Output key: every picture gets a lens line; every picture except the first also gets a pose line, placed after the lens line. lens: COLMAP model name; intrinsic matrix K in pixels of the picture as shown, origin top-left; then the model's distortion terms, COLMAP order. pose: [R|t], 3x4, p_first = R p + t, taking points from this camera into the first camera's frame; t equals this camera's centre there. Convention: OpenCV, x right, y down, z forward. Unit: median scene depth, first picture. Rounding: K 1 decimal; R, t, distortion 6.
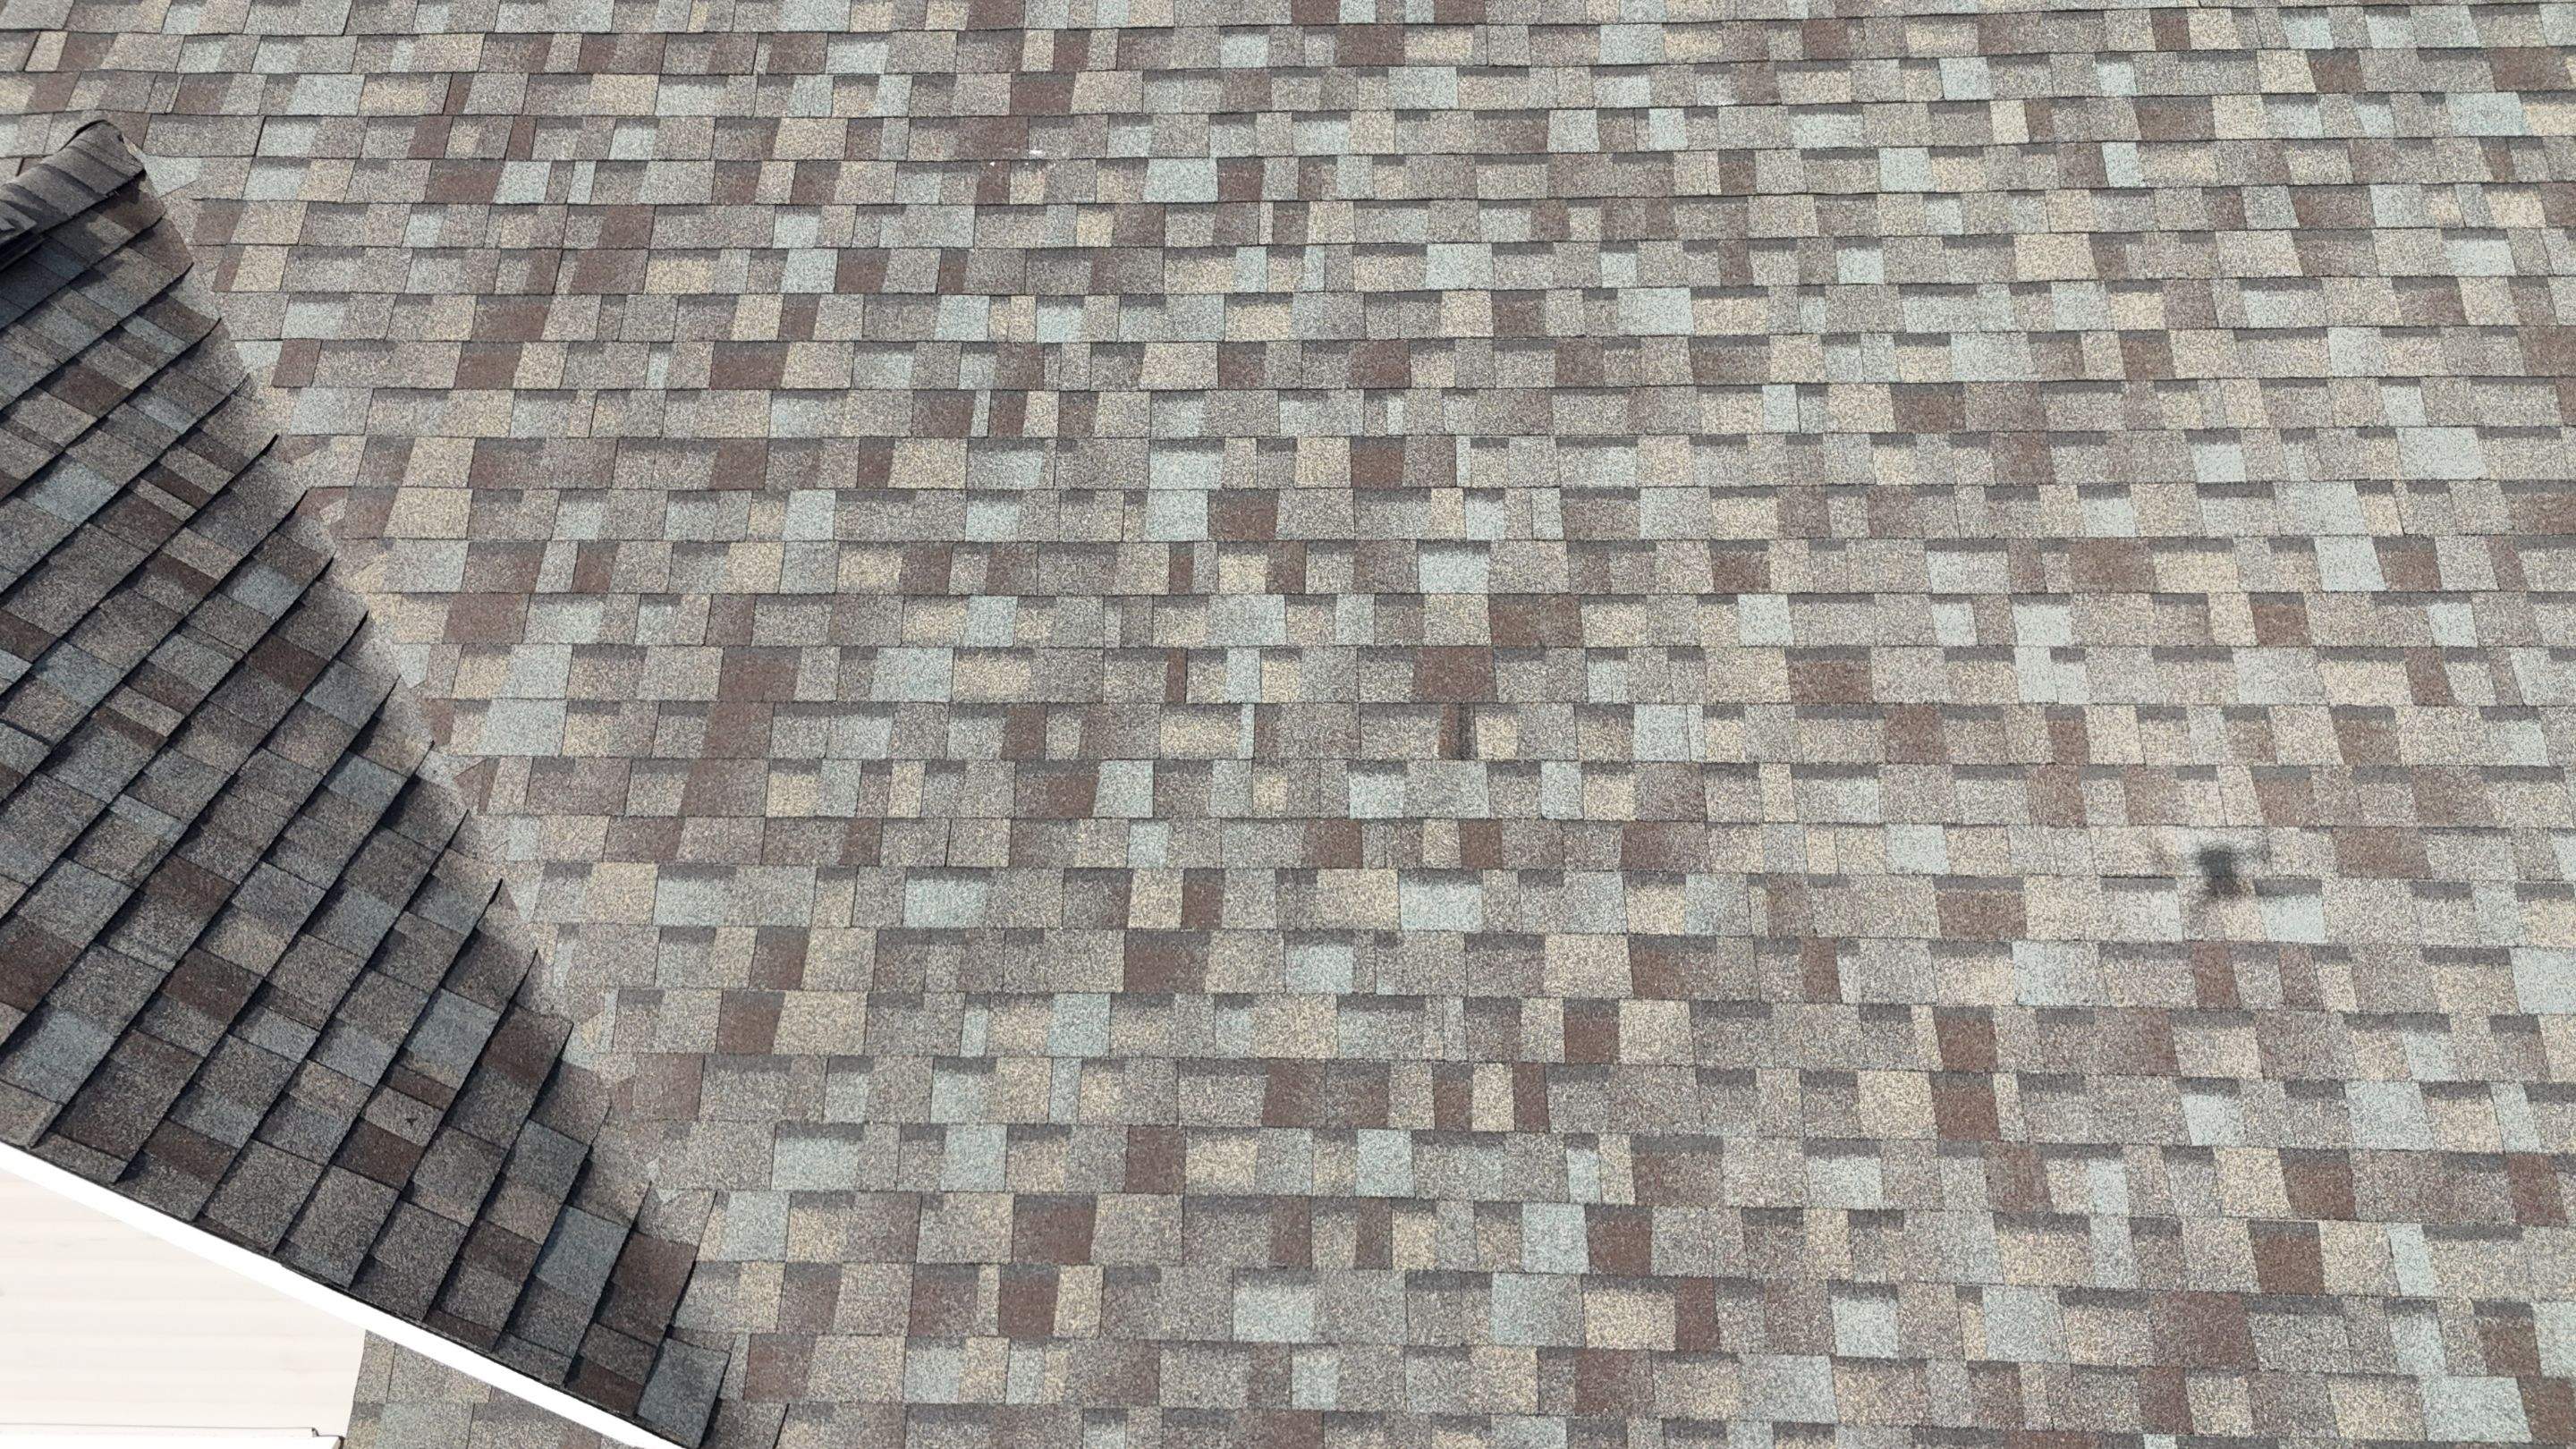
lens RADIAL K [[1889.5, 0, 1291.3], [0, 1889.5, 719.6], [0, 0, 1]] dist [0.089161, -0.090316]
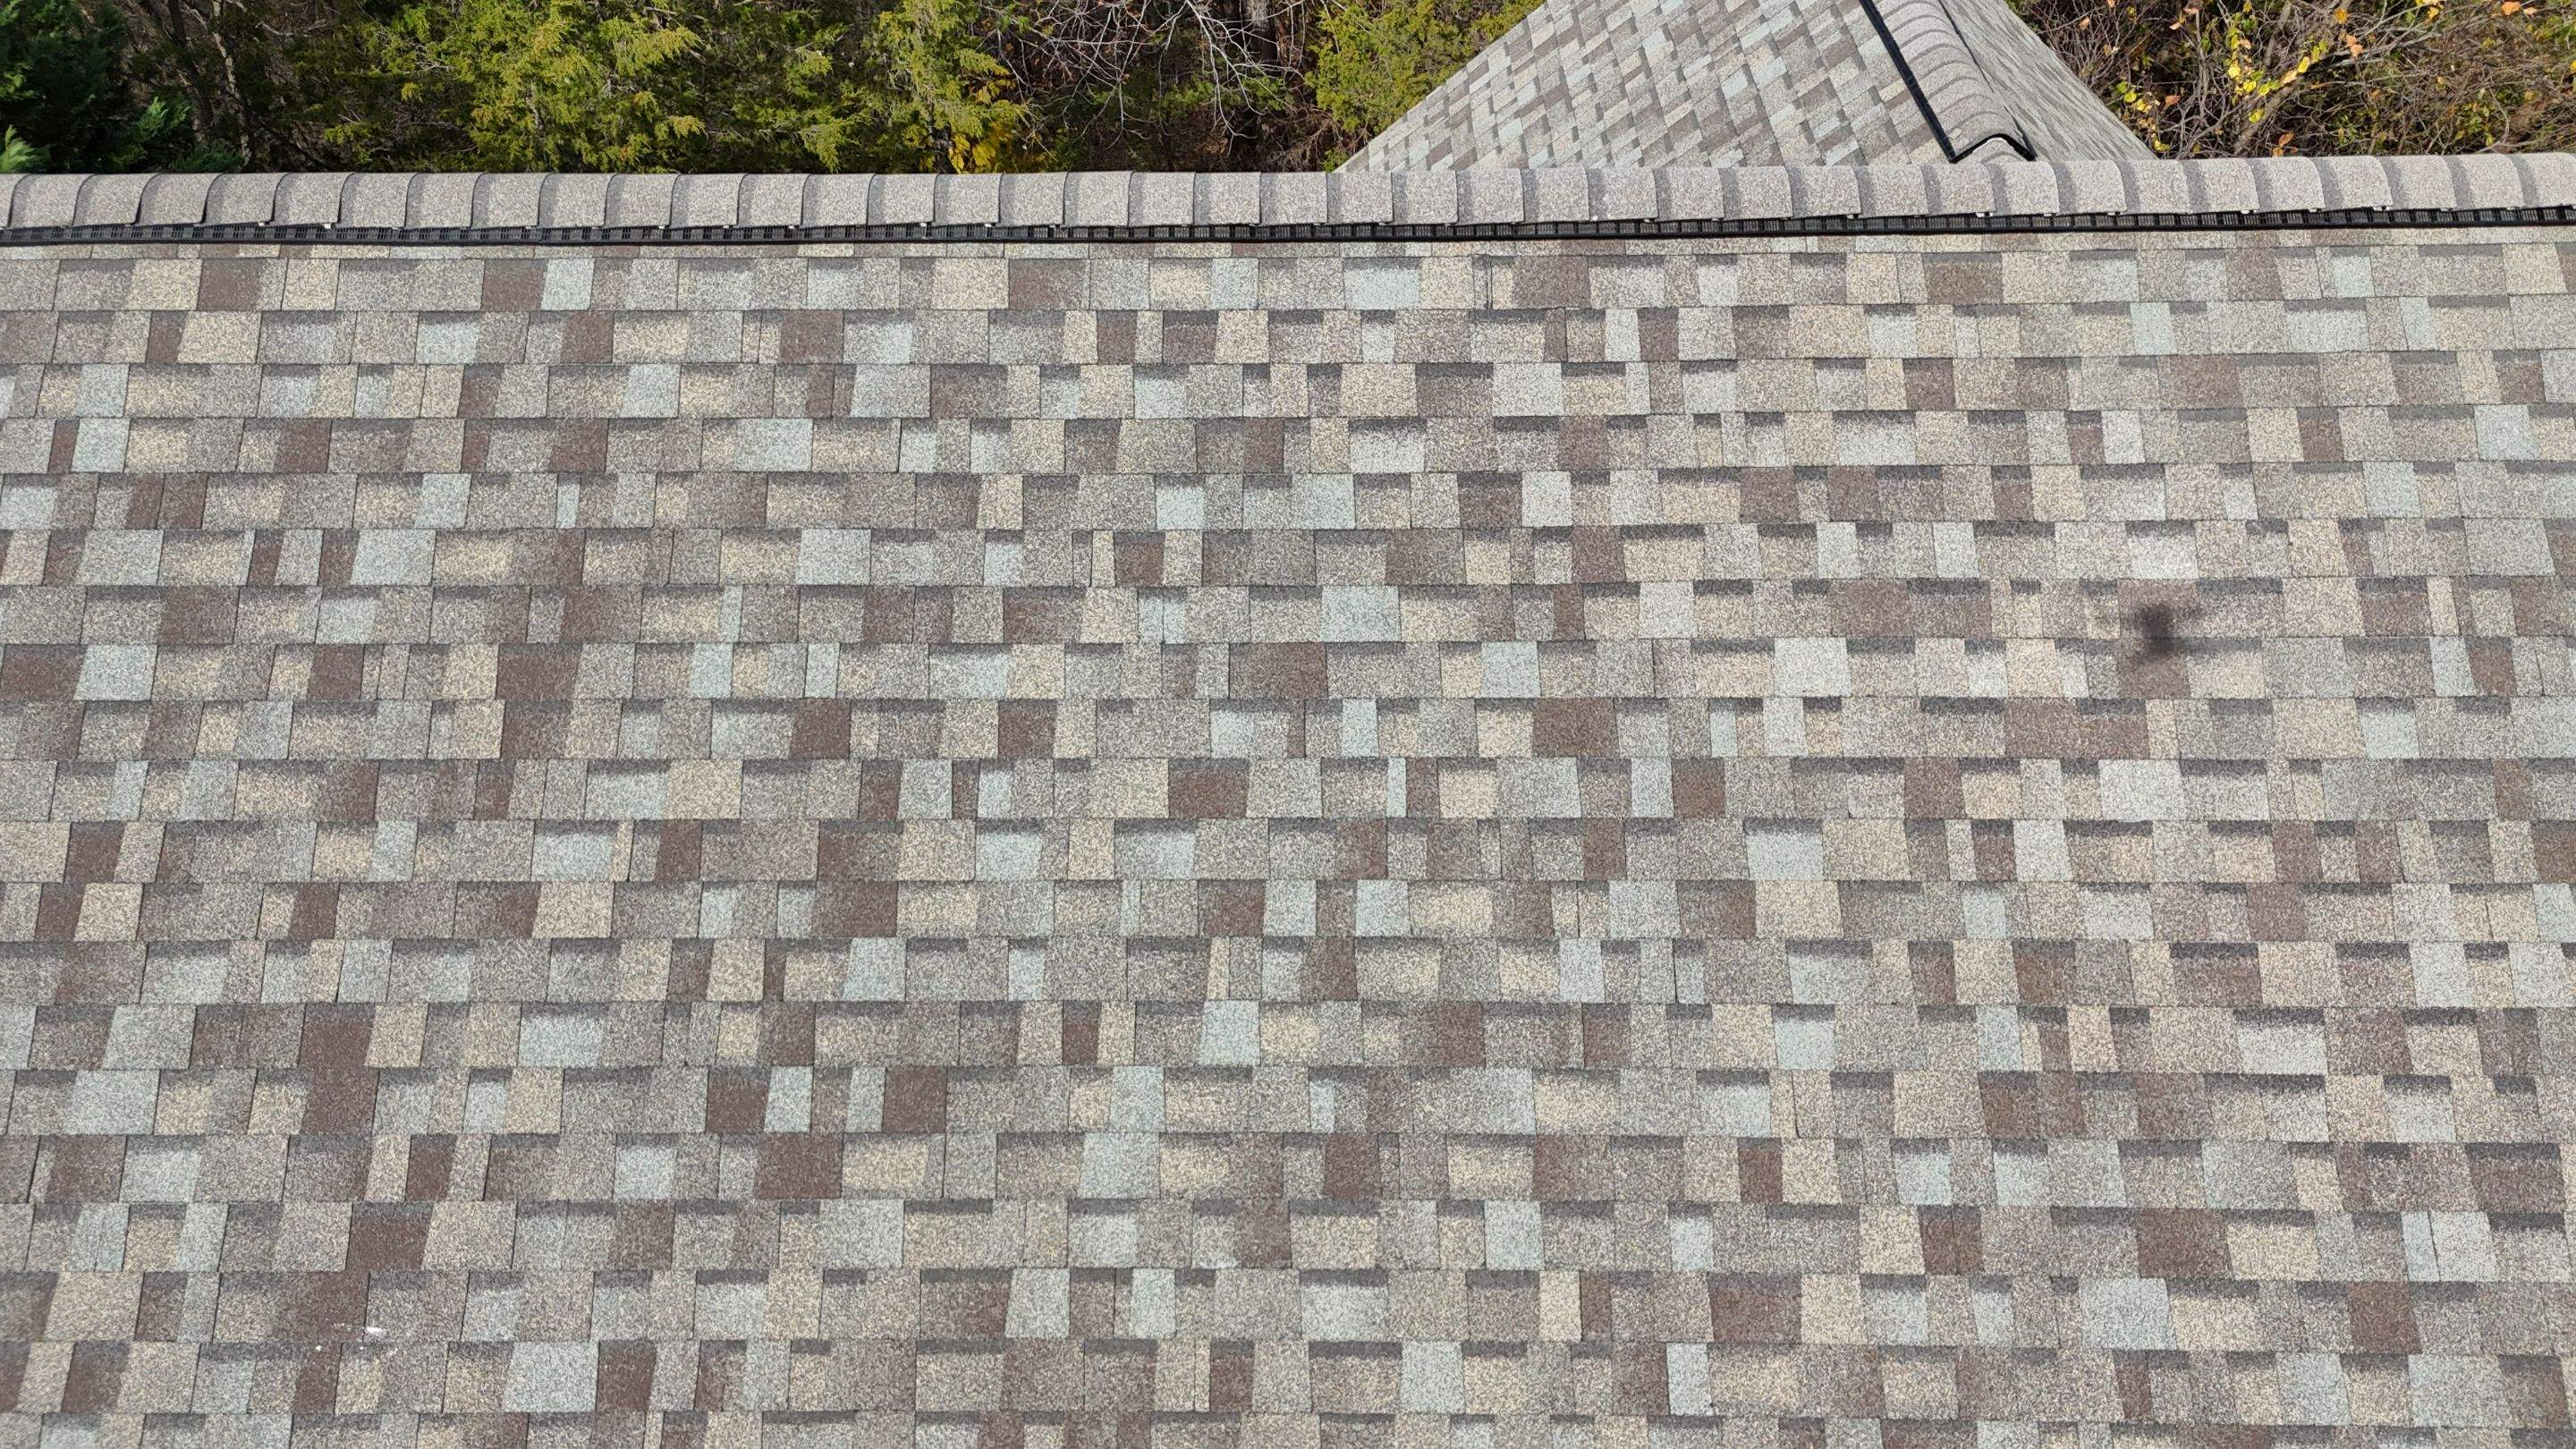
lens RADIAL K [[1886.7, 0, 1291.3], [0, 1886.7, 716.5], [0, 0, 1]] dist [0.063023, -0.041566]
pose [[0.999681, -0.011222, 0.022618, 0.267419], [0.008427, 0.992726, 0.120103, -0.729292], [-0.023802, -0.119874, 0.992504, 0.244558]]
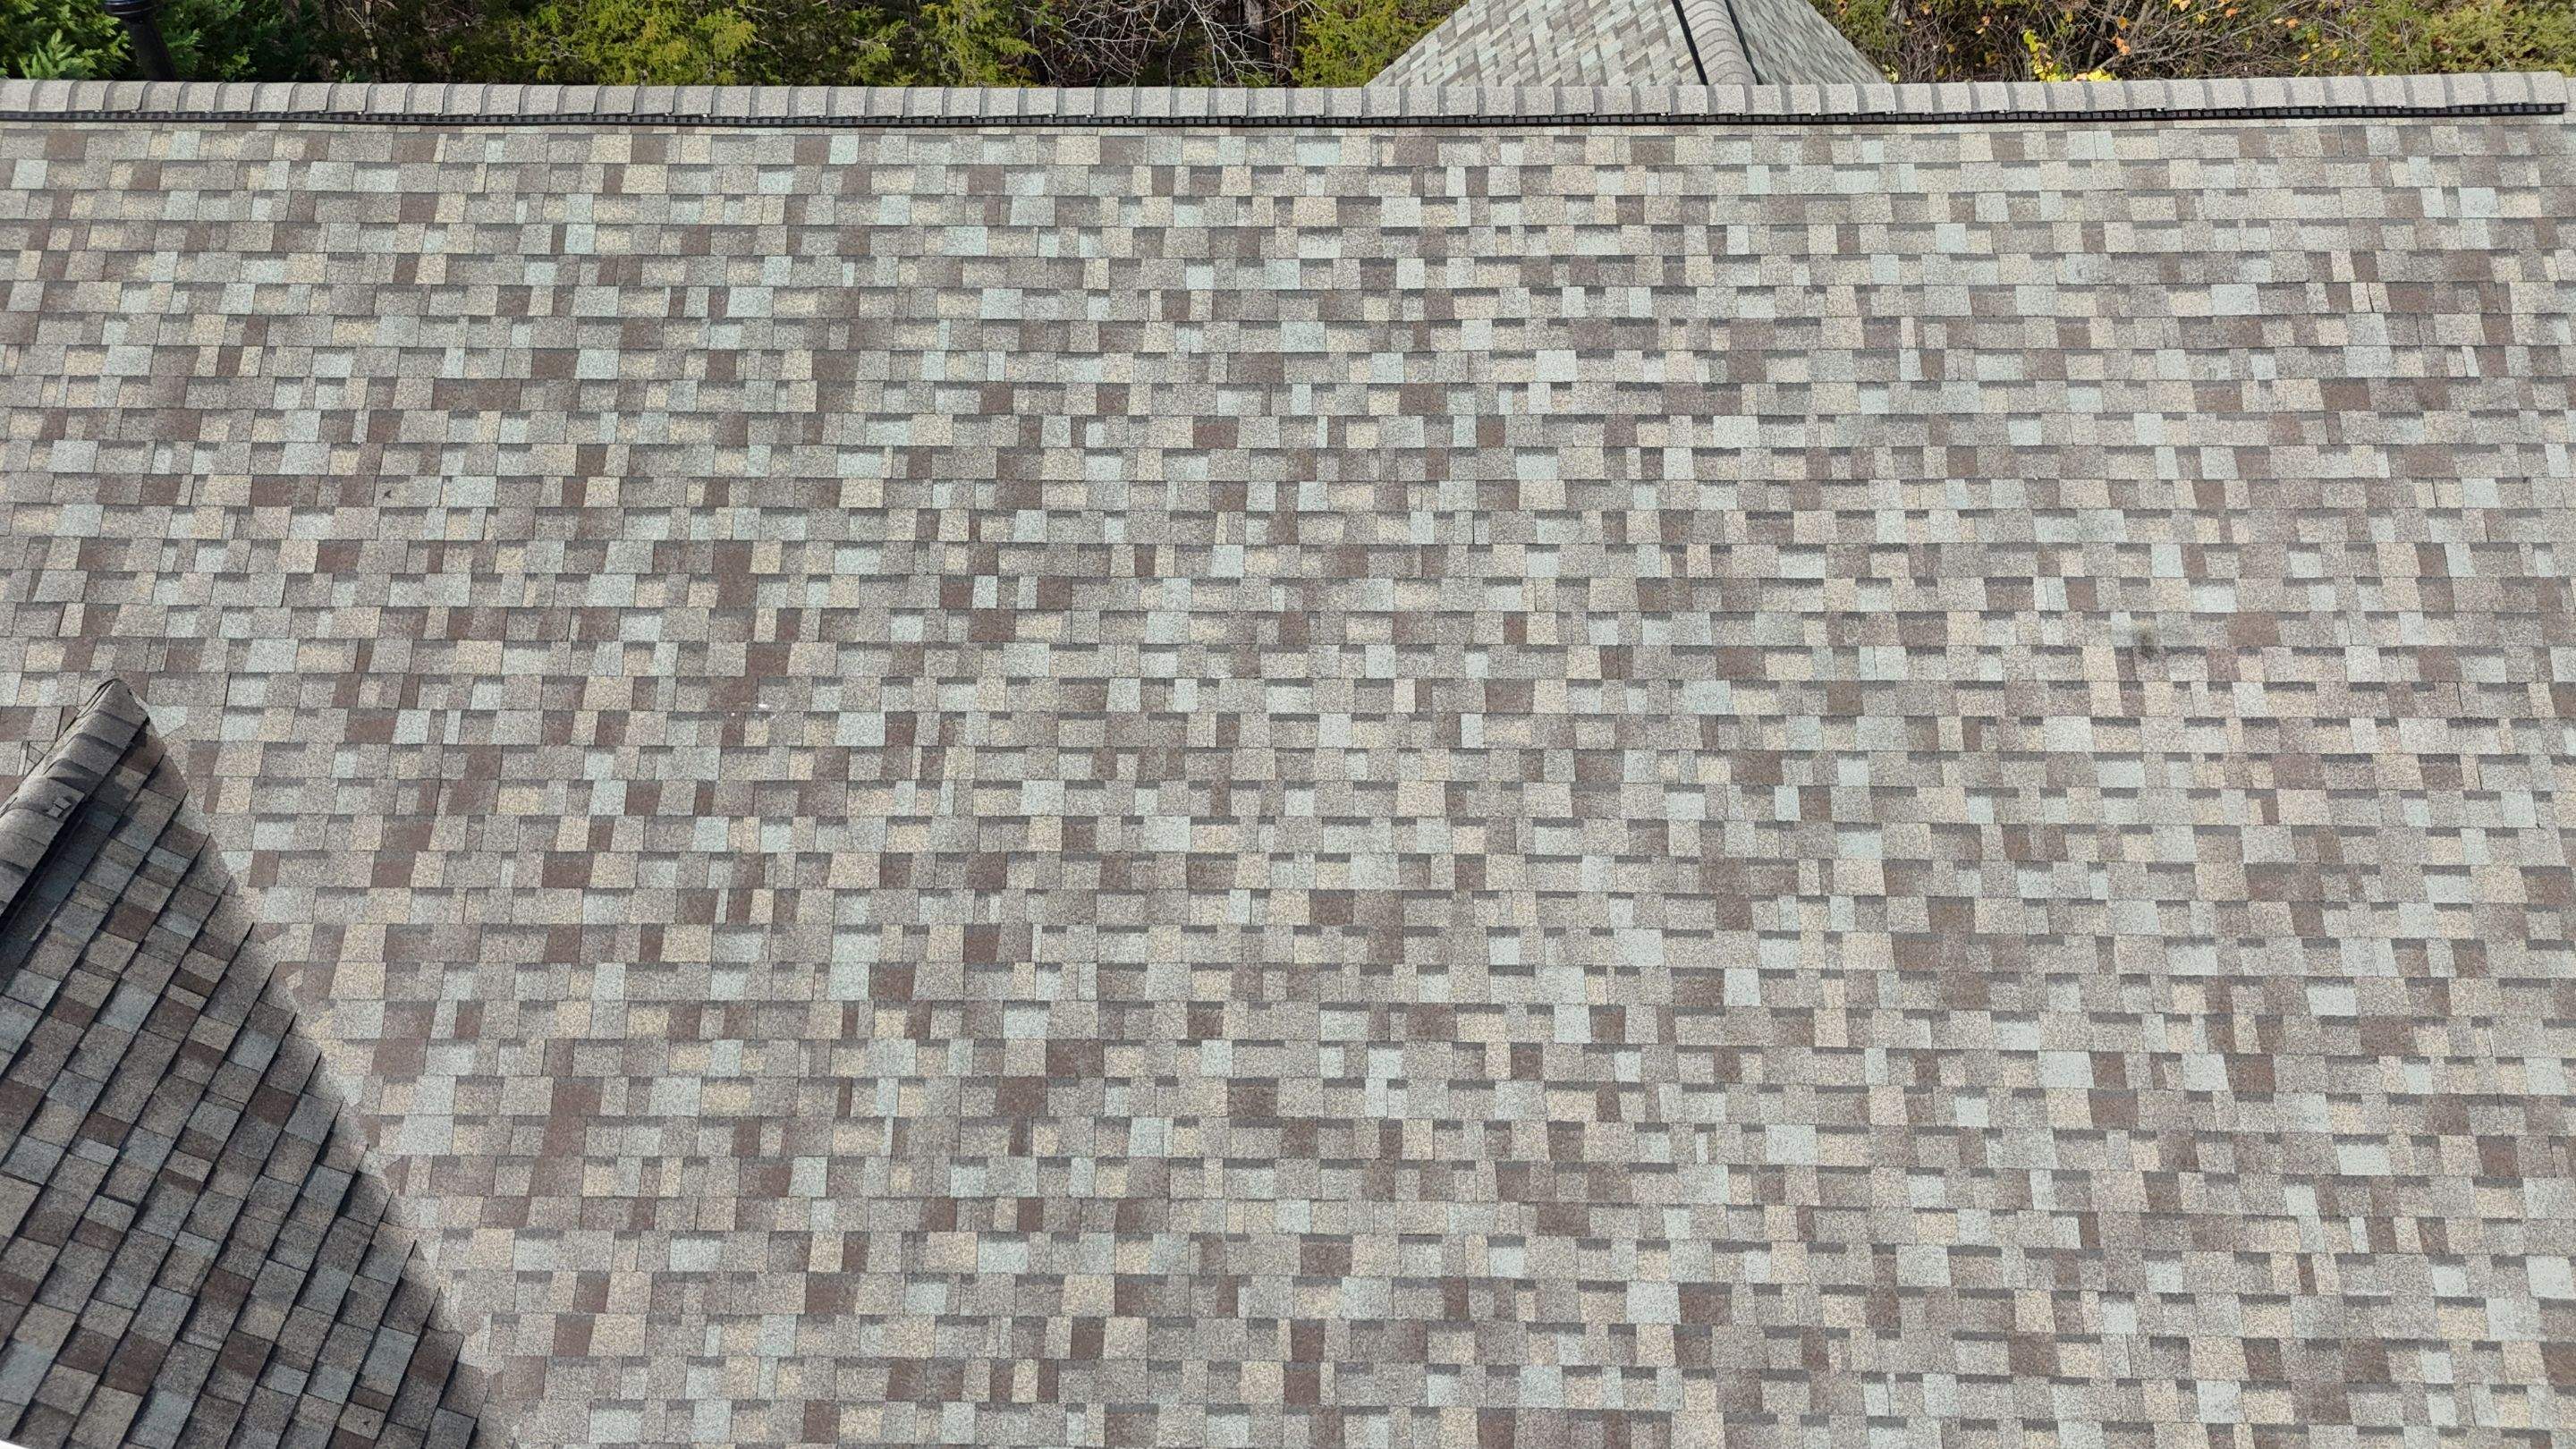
lens RADIAL K [[1889.5, 0, 1288.7], [0, 1889.5, 719.2], [0, 0, 1]] dist [0.089161, -0.090316]
pose [[0.999678, -0.004793, 0.024899, 0.268505], [0.001947, 0.993584, 0.113076, -0.510377], [-0.025281, -0.112991, 0.993274, -0.544229]]
